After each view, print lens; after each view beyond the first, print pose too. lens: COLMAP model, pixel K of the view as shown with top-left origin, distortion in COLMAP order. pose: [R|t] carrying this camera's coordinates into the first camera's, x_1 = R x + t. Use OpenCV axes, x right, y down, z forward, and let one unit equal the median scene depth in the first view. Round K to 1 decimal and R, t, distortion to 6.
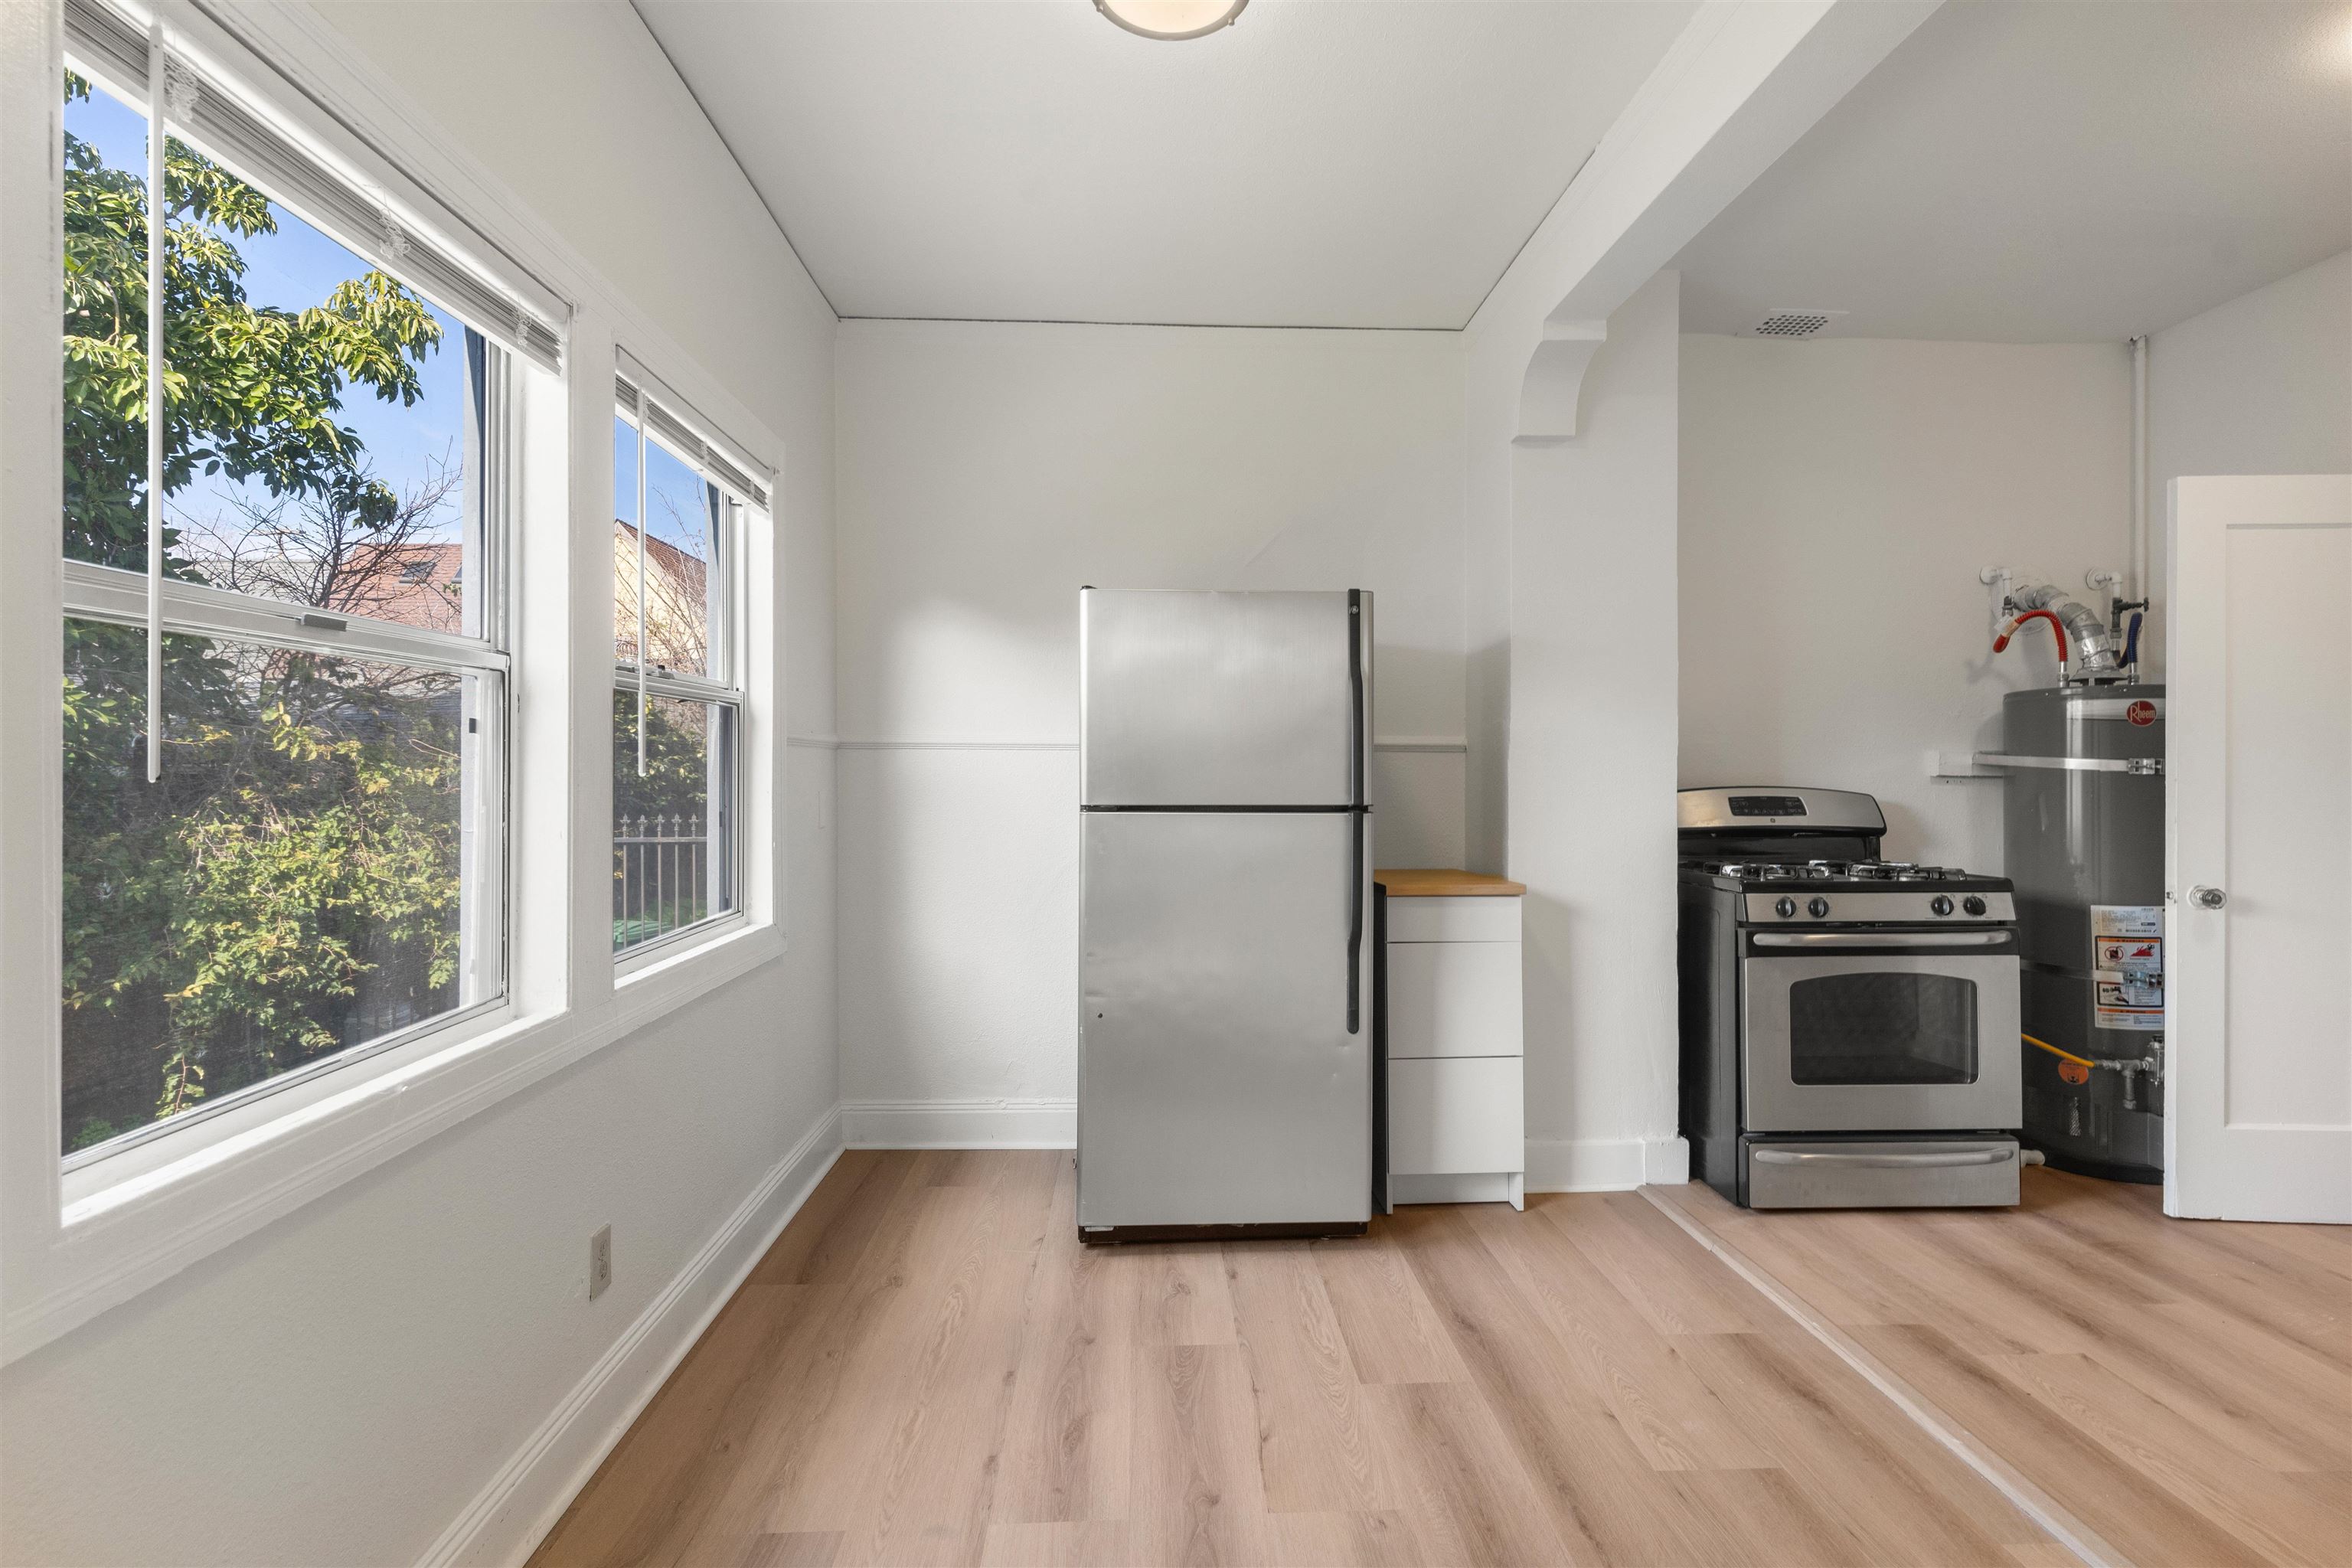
lens RADIAL K [[1144.9, 0, 1184.4], [0, 1144.9, 771.2], [0, 0, 1]] dist [-0.000668, 0.003033]
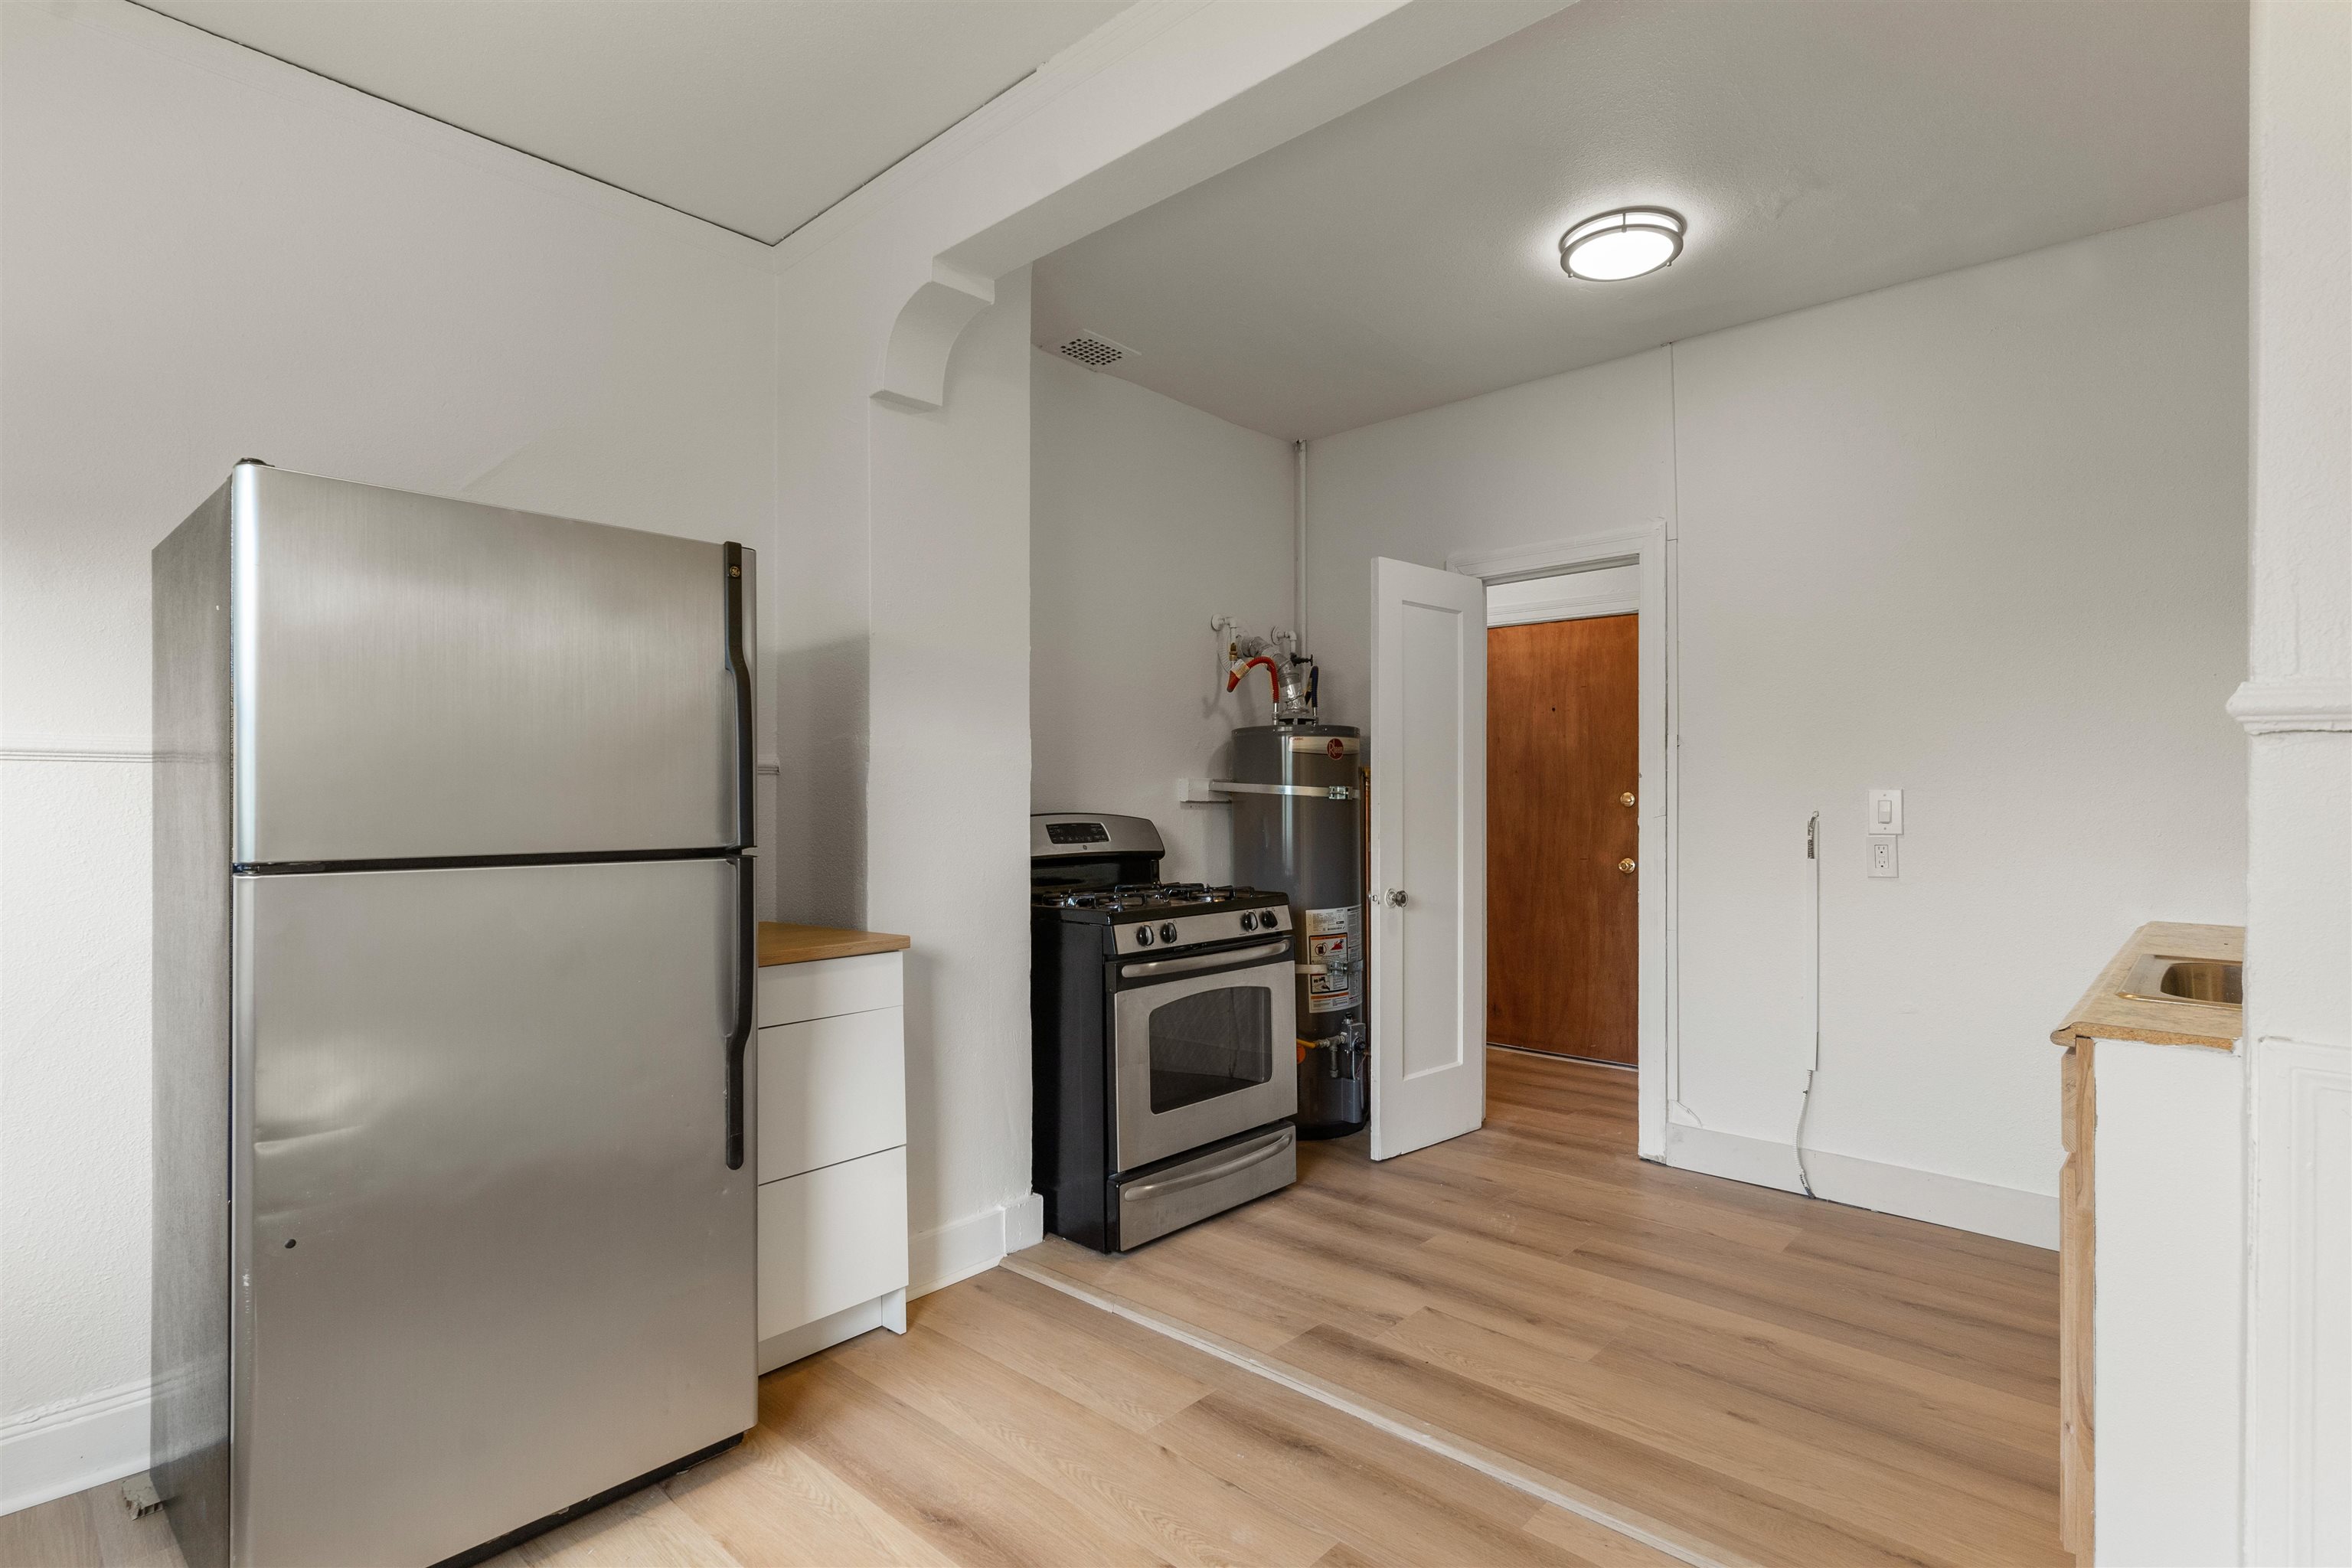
lens RADIAL K [[1144.9, 0, 1175.7], [0, 1144.9, 798.1], [0, 0, 1]] dist [-0.000668, 0.003033]
pose [[0.702134, -0.002943, 0.712039, -0.156121], [0.002178, 0.999996, 0.001986, -0.001437], [-0.712042, 0.000156, 0.702137, 0.288730]]
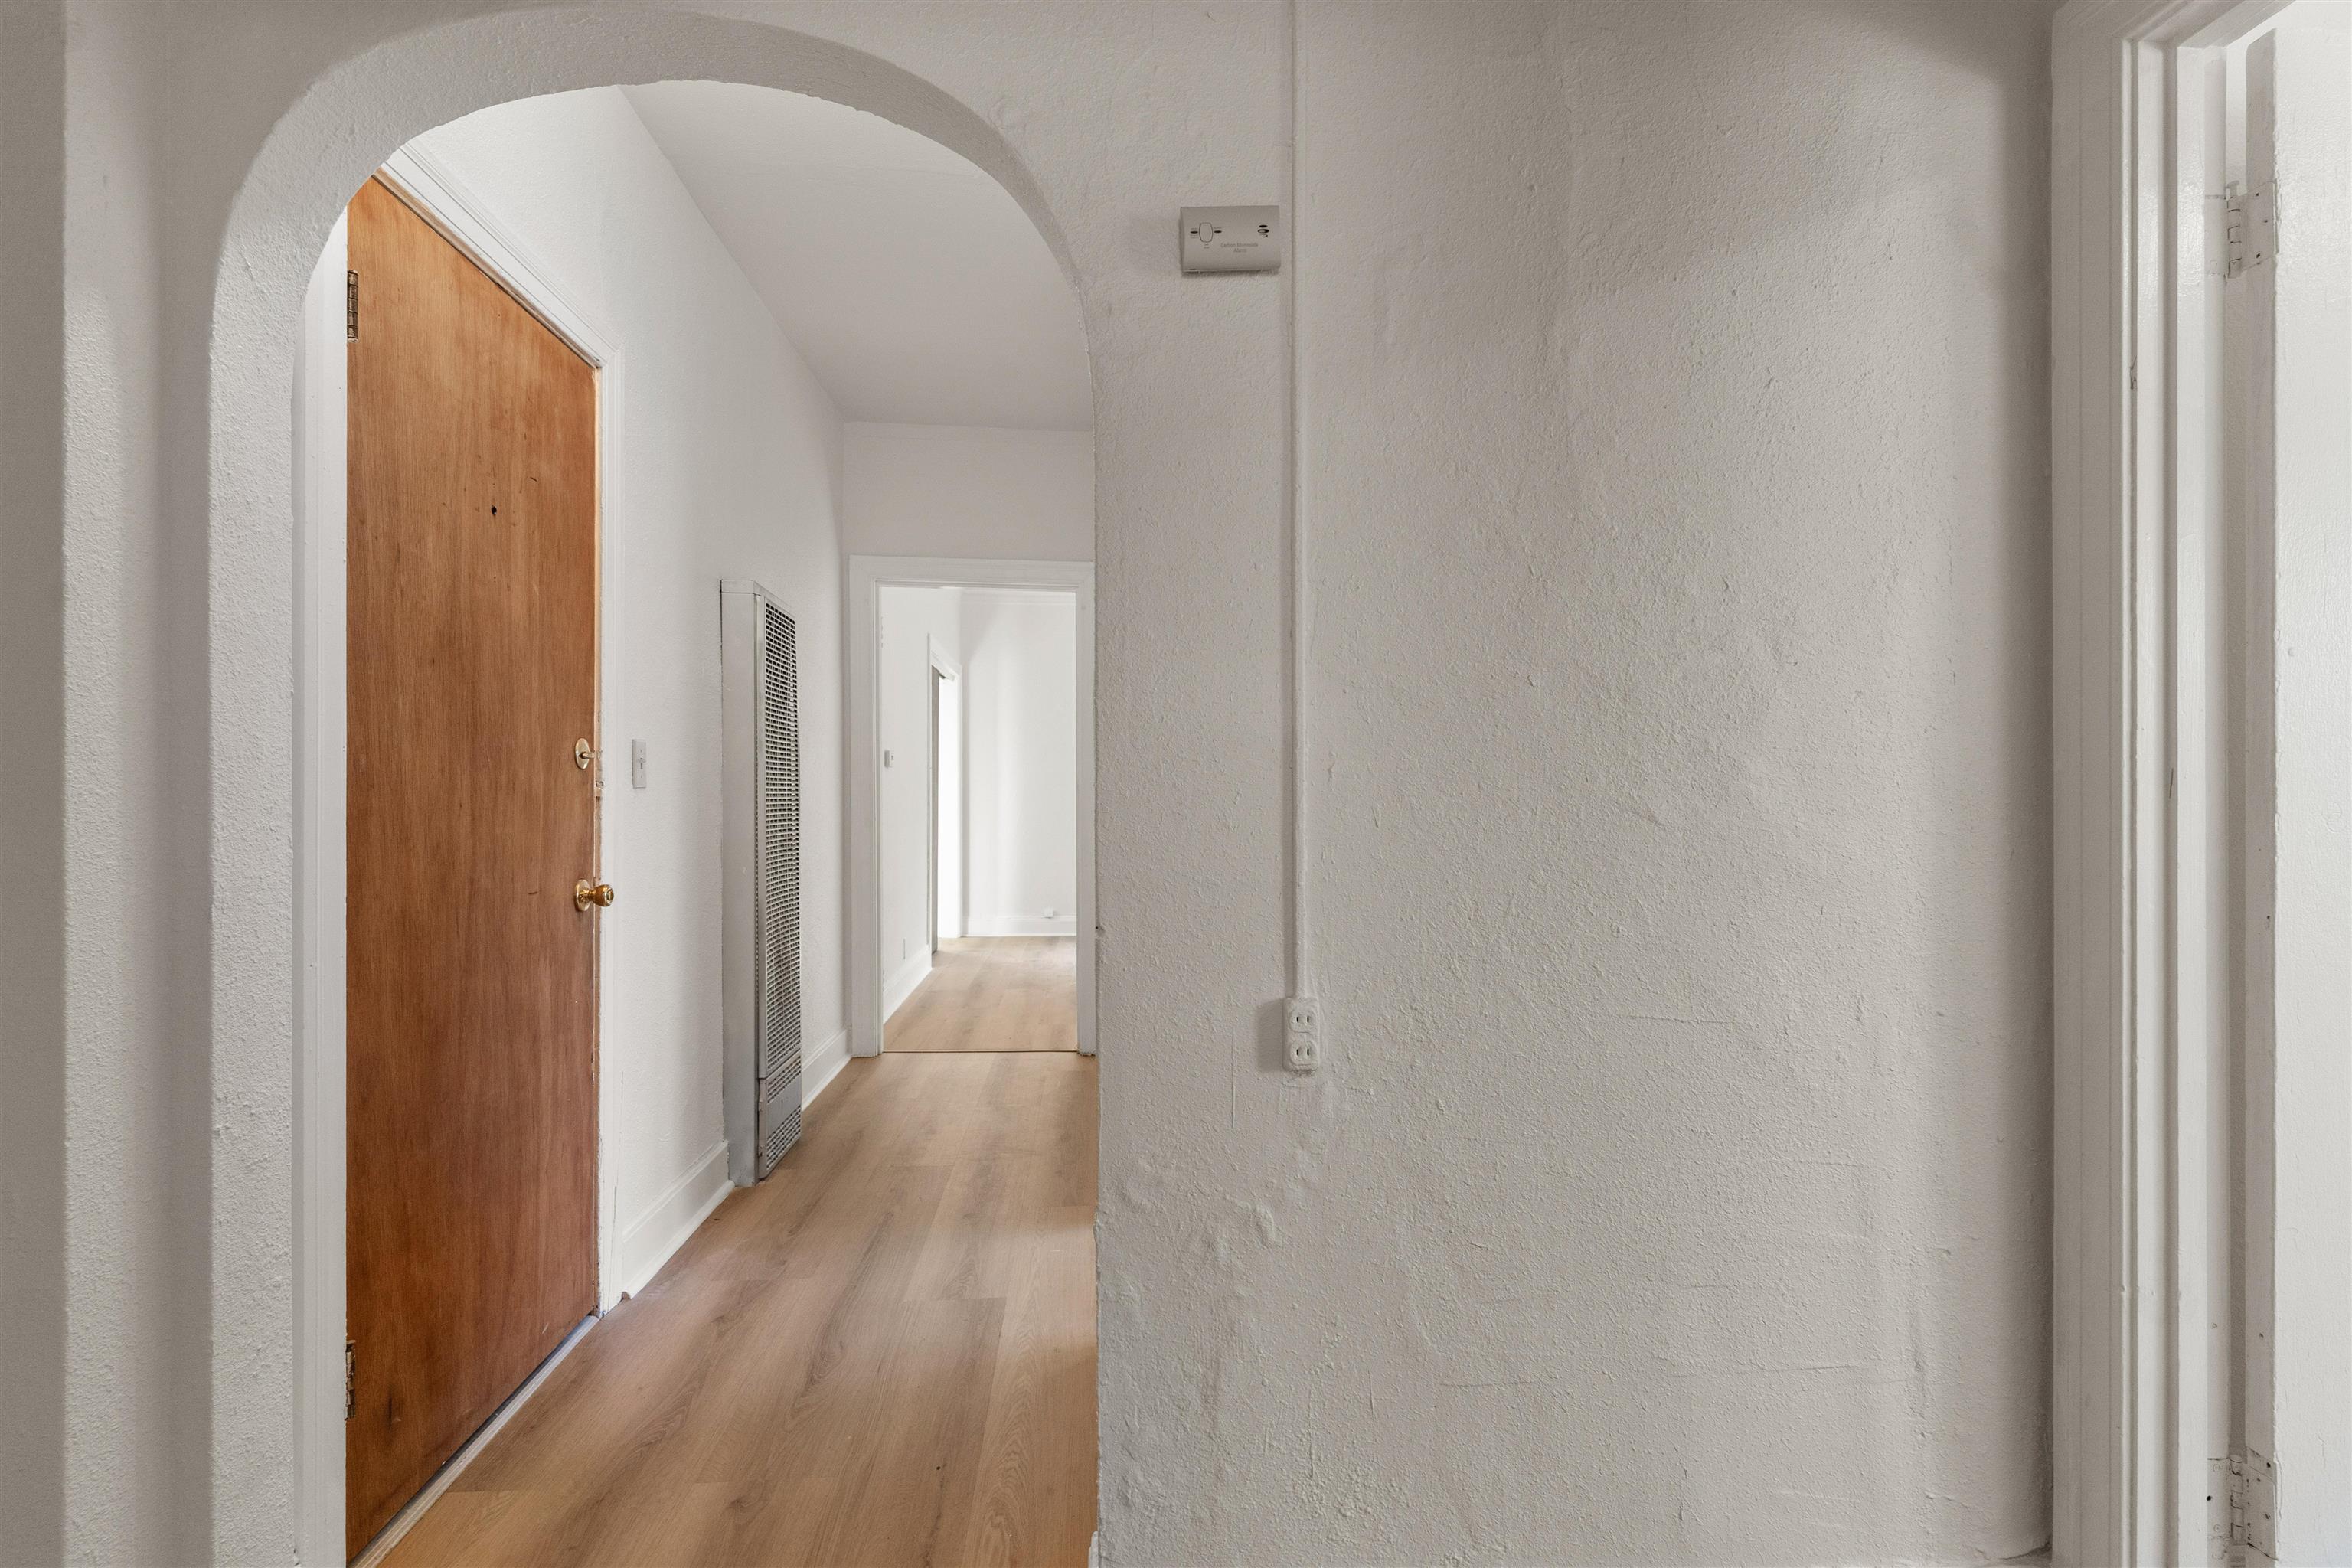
lens RADIAL K [[1144.9, 0, 1174.8], [0, 1144.9, 788.1], [0, 0, 1]] dist [-0.000668, 0.003033]
pose [[-0.998787, -0.002112, -0.049200, 0.682563], [-0.001976, 0.999994, -0.002822, 0.019419], [0.049206, -0.002721, -0.998785, 1.268773]]
